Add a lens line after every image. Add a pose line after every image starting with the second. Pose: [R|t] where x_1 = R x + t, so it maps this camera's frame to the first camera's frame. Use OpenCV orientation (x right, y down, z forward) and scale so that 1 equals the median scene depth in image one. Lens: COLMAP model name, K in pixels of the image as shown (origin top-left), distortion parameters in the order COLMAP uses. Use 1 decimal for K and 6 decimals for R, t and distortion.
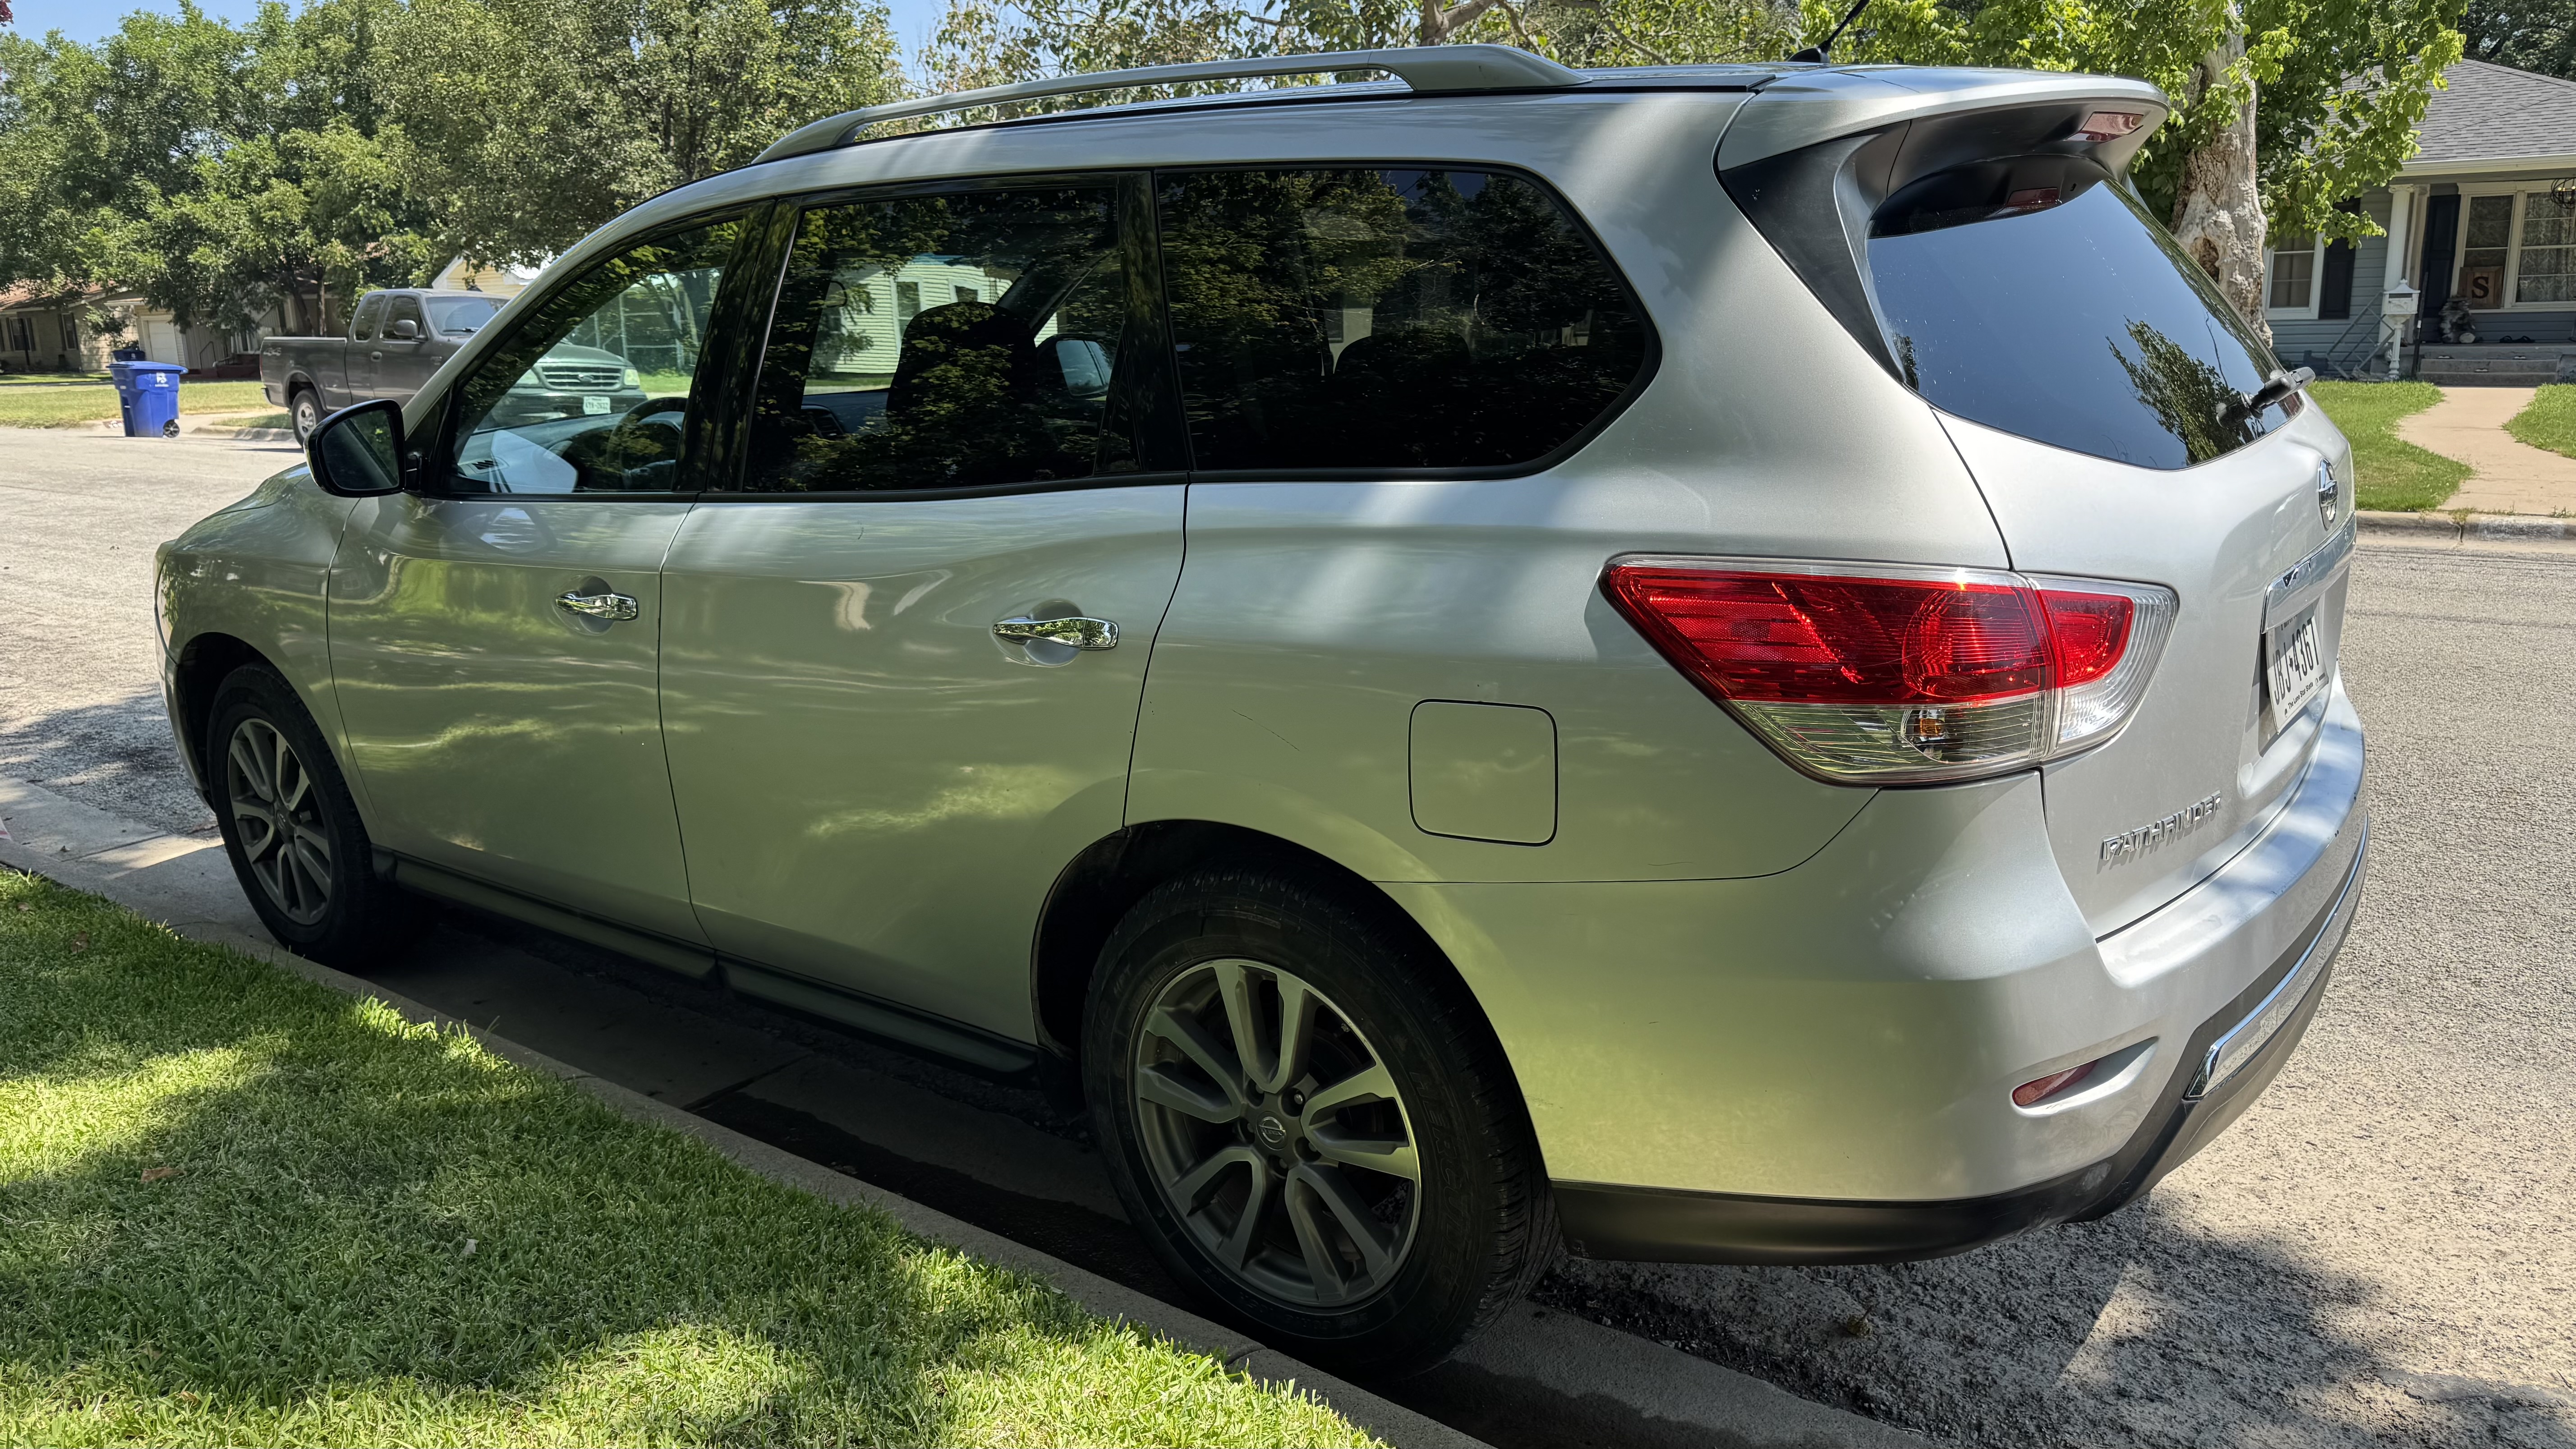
lens RADIAL K [[1816.8, 0, 1288.0], [0, 1816.8, 724.5], [0, 0, 1]] dist [0.002751, -0.000596]
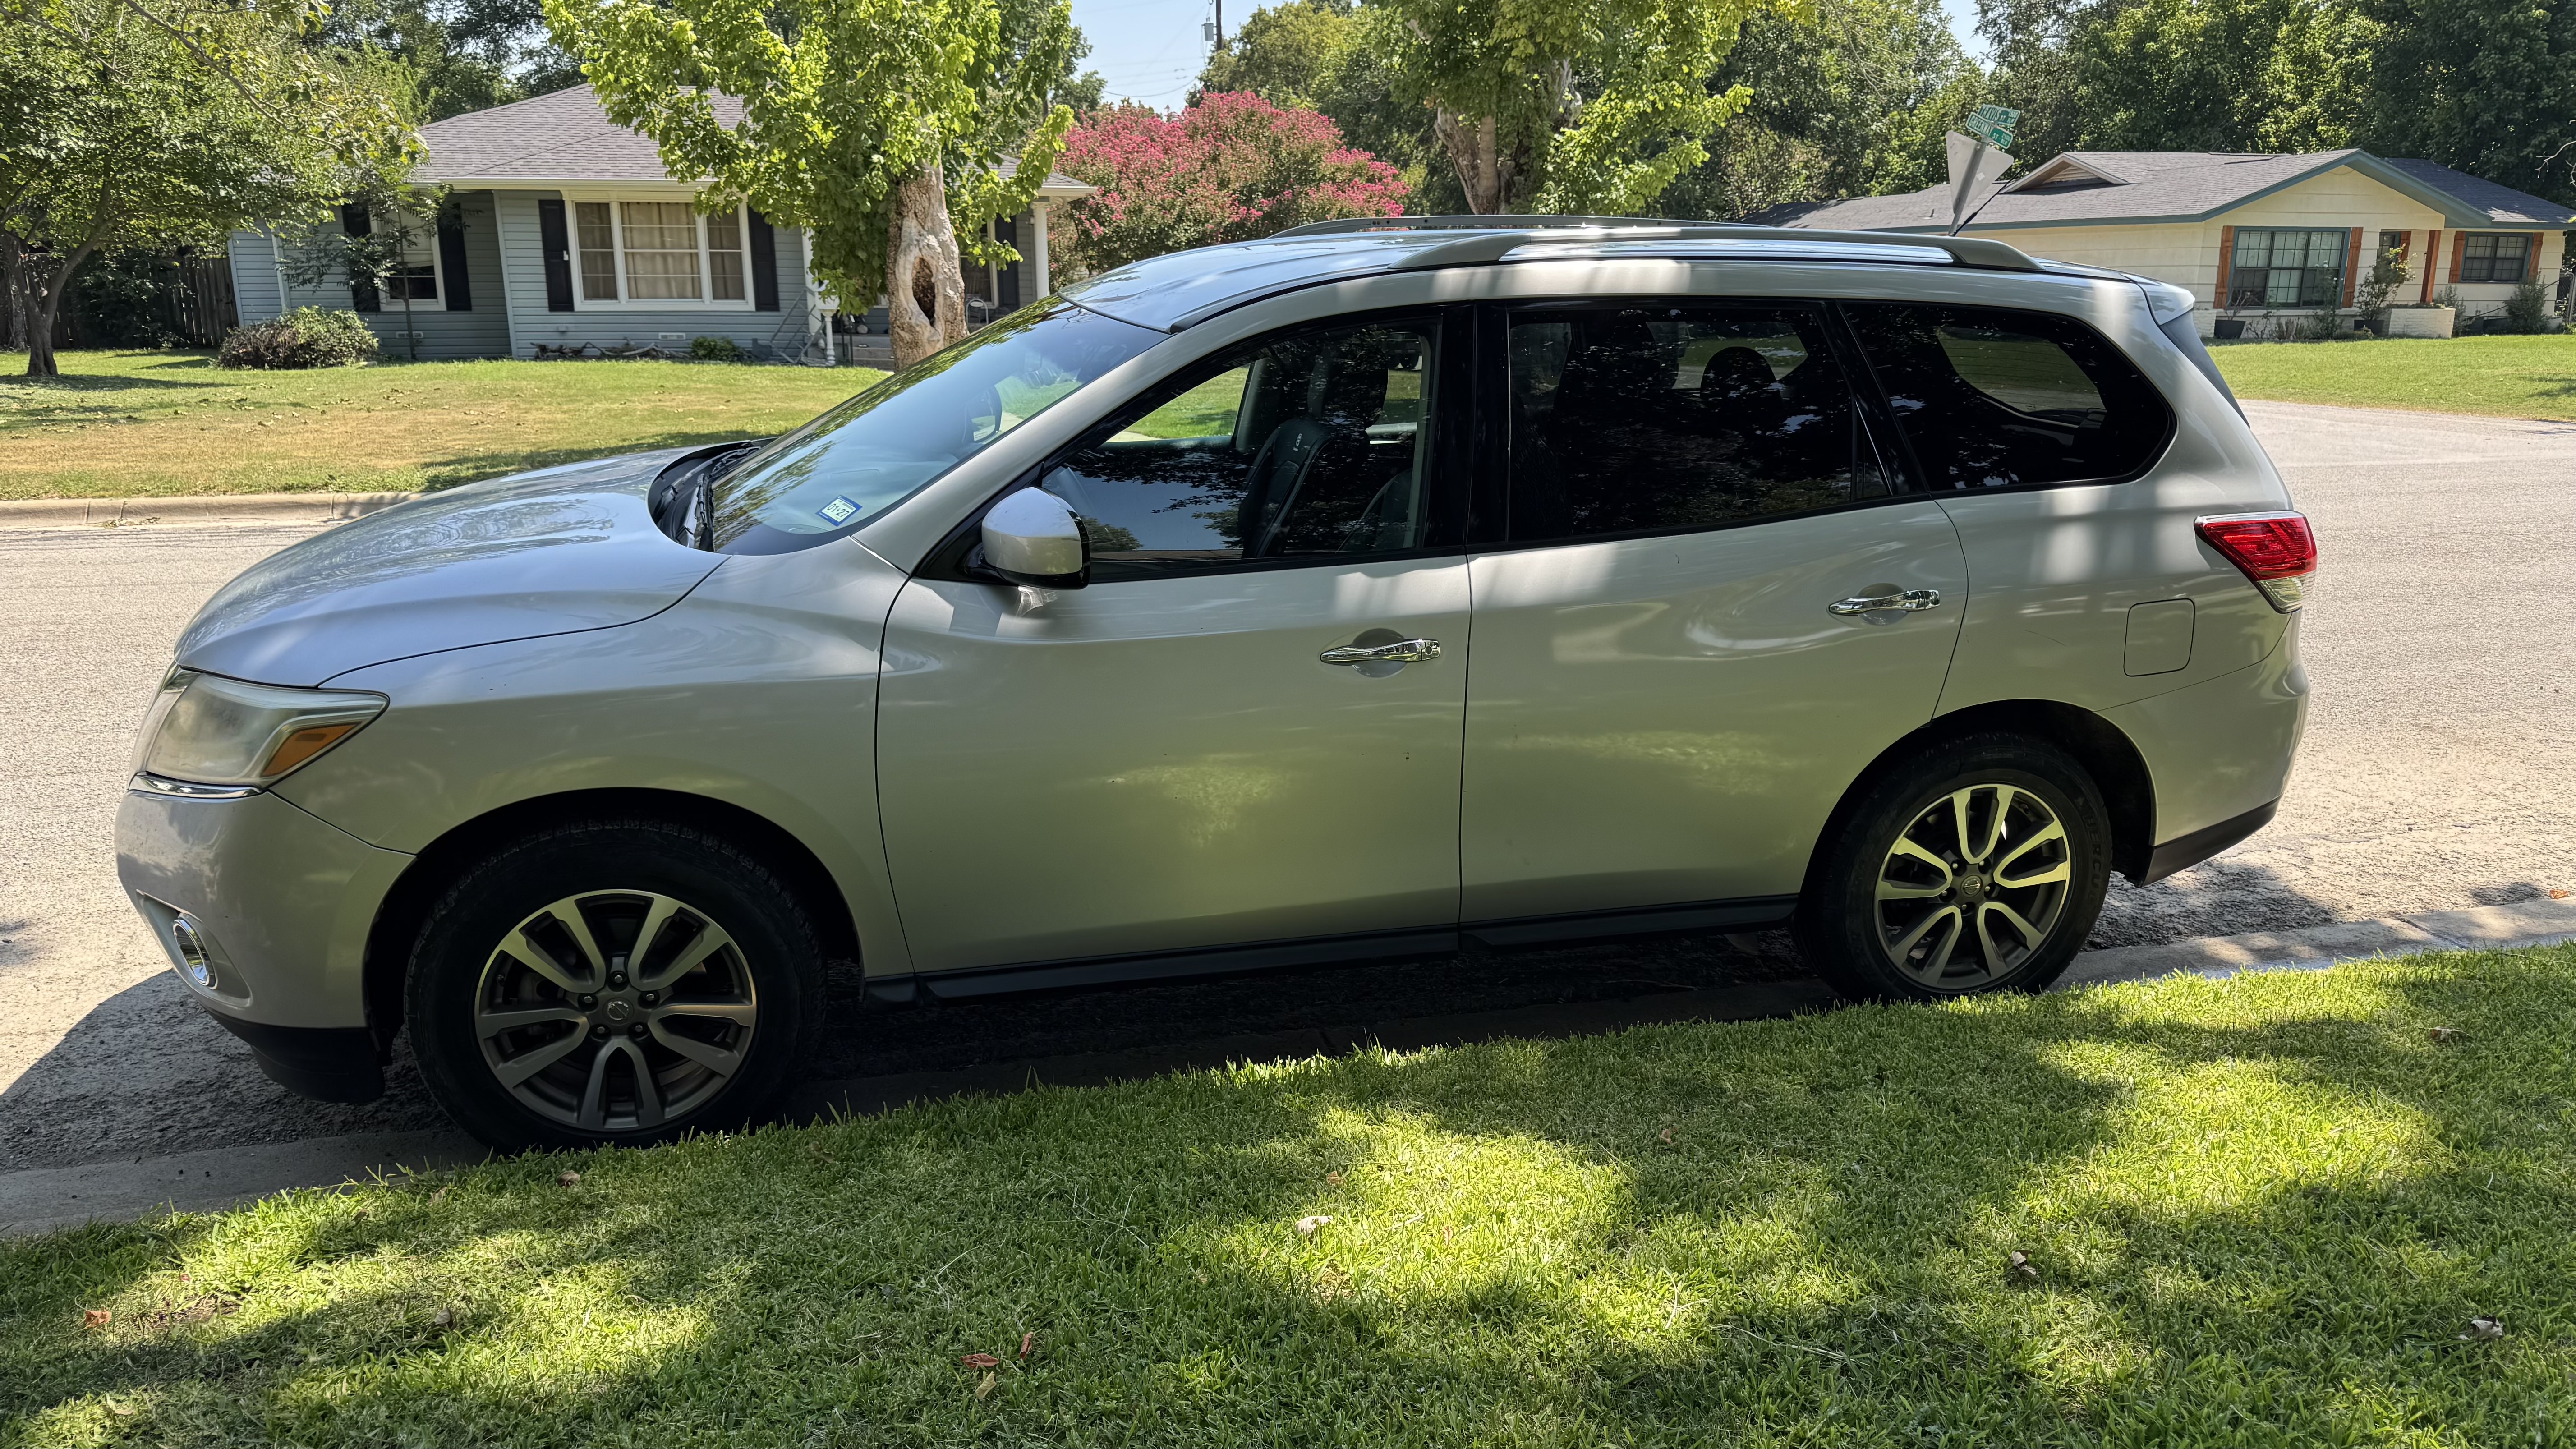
lens RADIAL K [[1789.5, 0, 1288.0], [0, 1789.5, 724.5], [0, 0, 1]] dist [0.039815, -0.000193]
pose [[0.610428, -0.164889, 0.774719, -0.960994], [0.152975, 0.984219, 0.088944, -0.096022], [-0.777159, 0.064219, 0.626019, 0.261160]]
